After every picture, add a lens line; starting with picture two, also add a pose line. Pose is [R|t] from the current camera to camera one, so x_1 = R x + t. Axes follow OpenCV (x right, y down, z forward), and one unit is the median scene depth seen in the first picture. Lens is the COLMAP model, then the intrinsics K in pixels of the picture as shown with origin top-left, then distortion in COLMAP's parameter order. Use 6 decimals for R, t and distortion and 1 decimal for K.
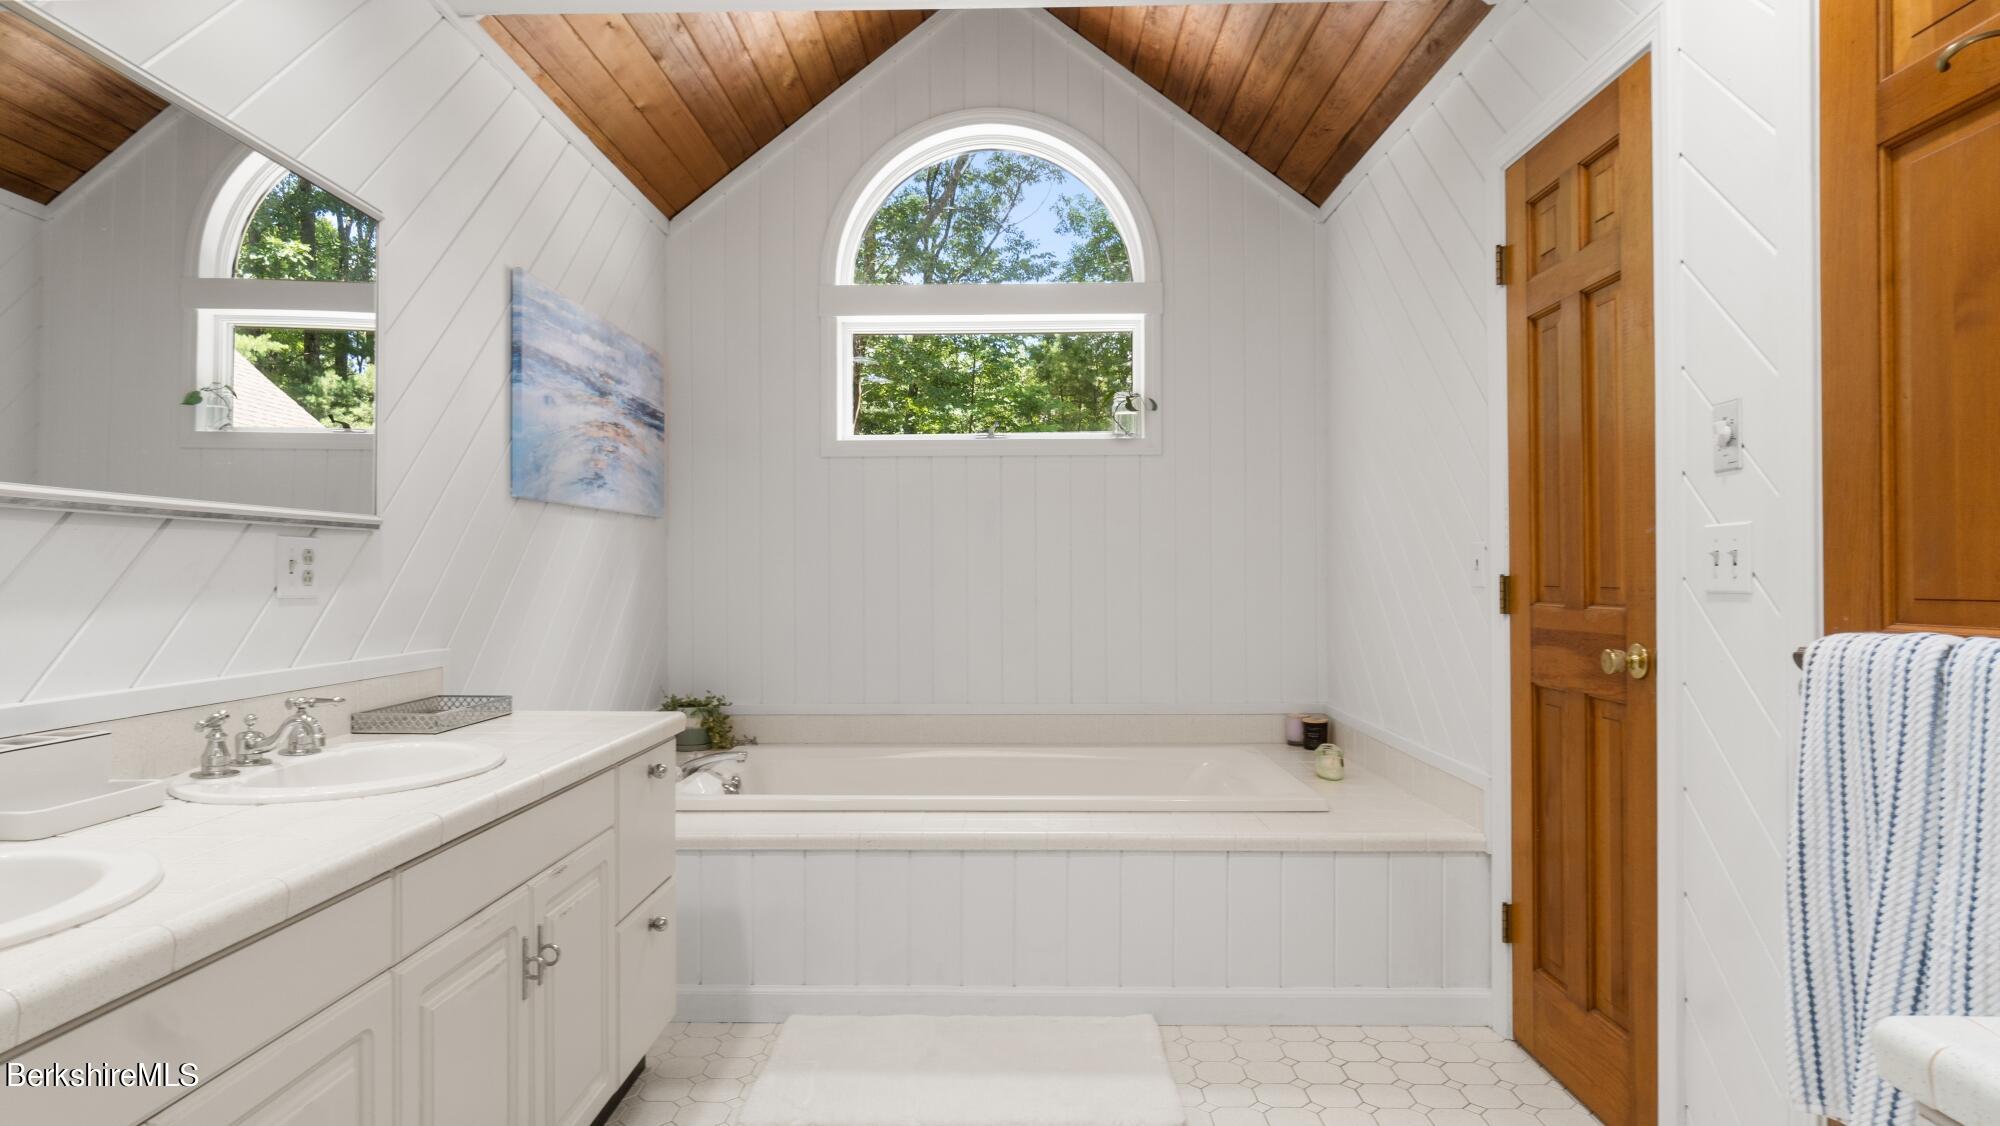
lens RADIAL K [[1108.7, 0, 1000.0], [0, 1108.7, 563.0], [0, 0, 1]] dist [0.000294, -0.000011]
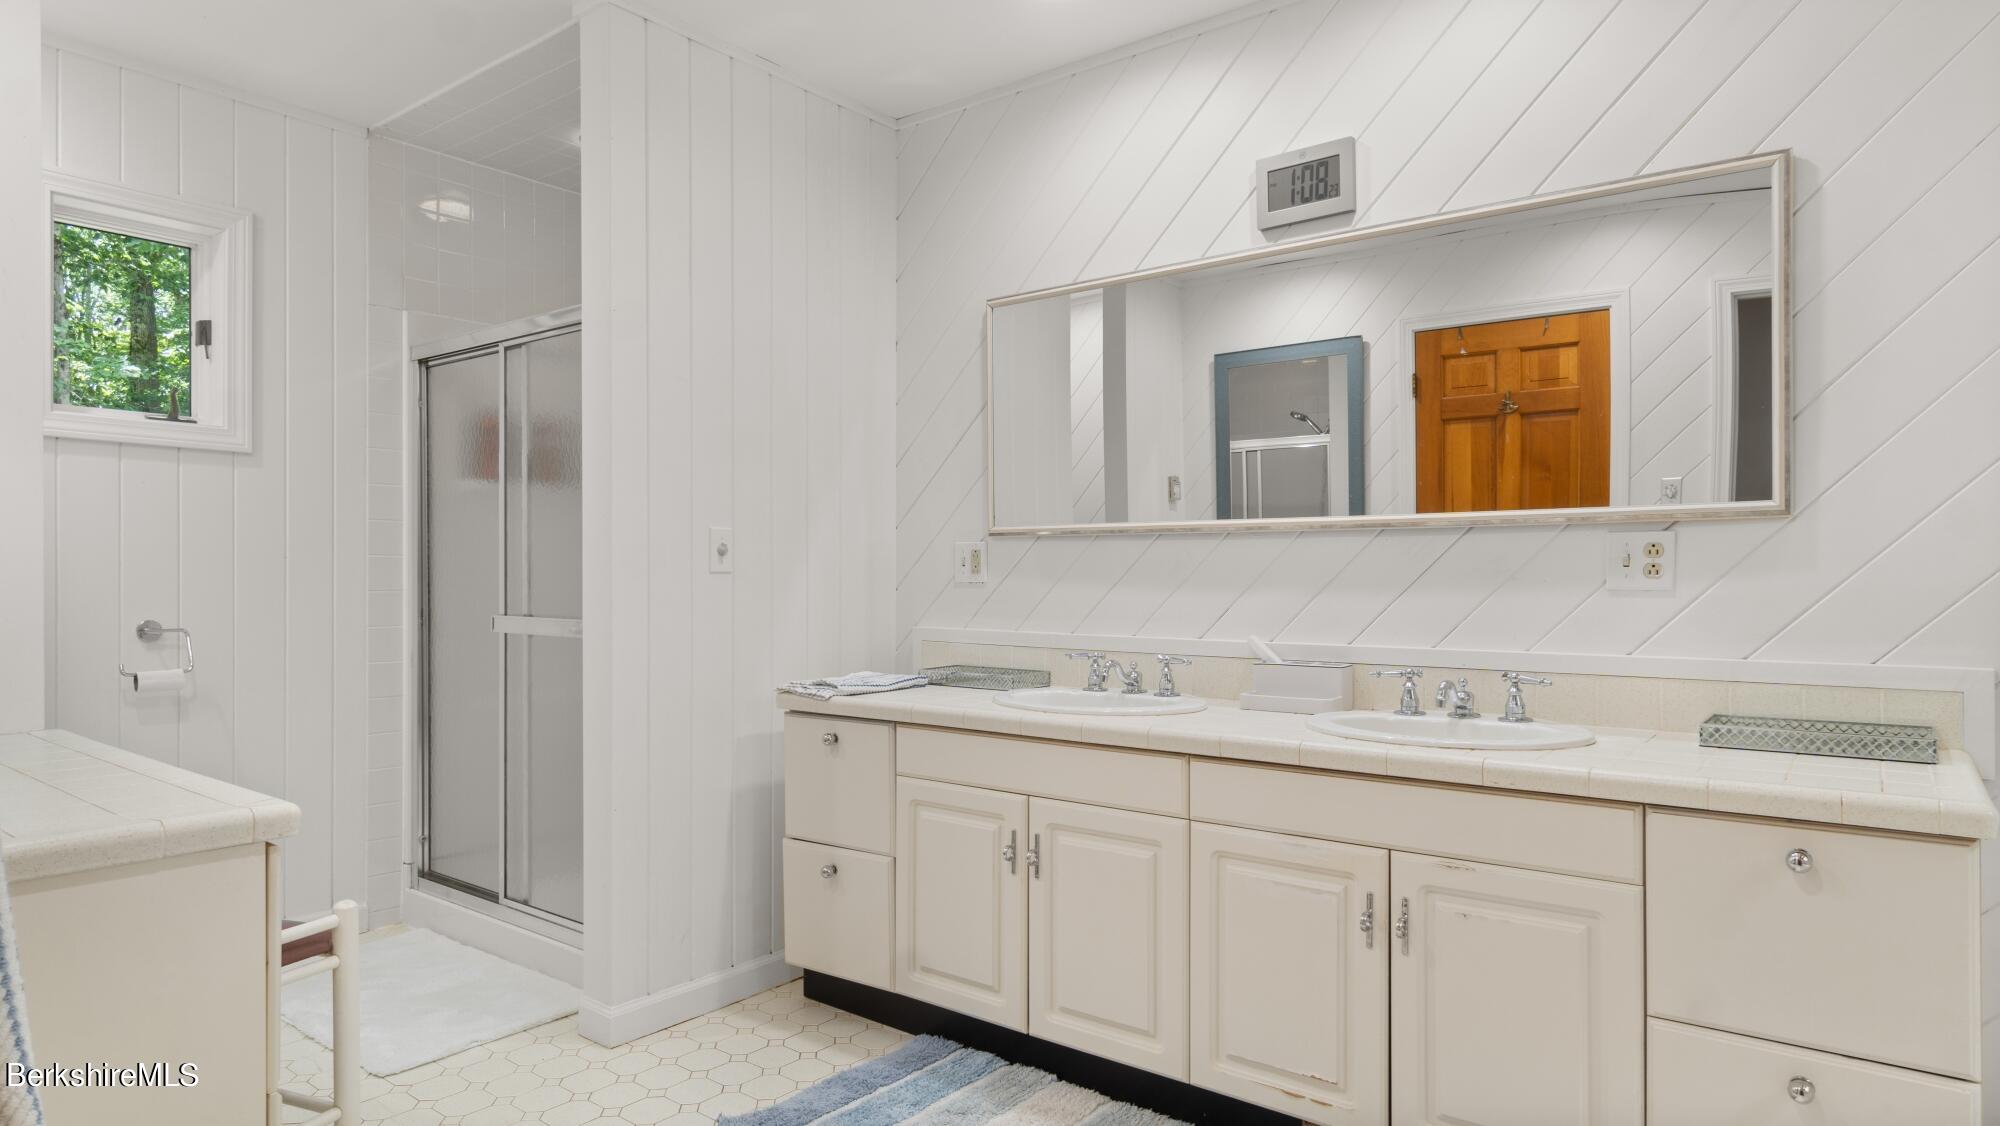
lens RADIAL K [[1108.7, 0, 1000.0], [0, 1108.7, 563.0], [0, 0, 1]] dist [0.000294, -0.000011]
pose [[-0.605602, -0.006210, -0.795744, 0.631670], [0.011921, 0.999787, -0.016875, 0.018354], [0.795679, -0.019706, -0.605398, 1.267416]]
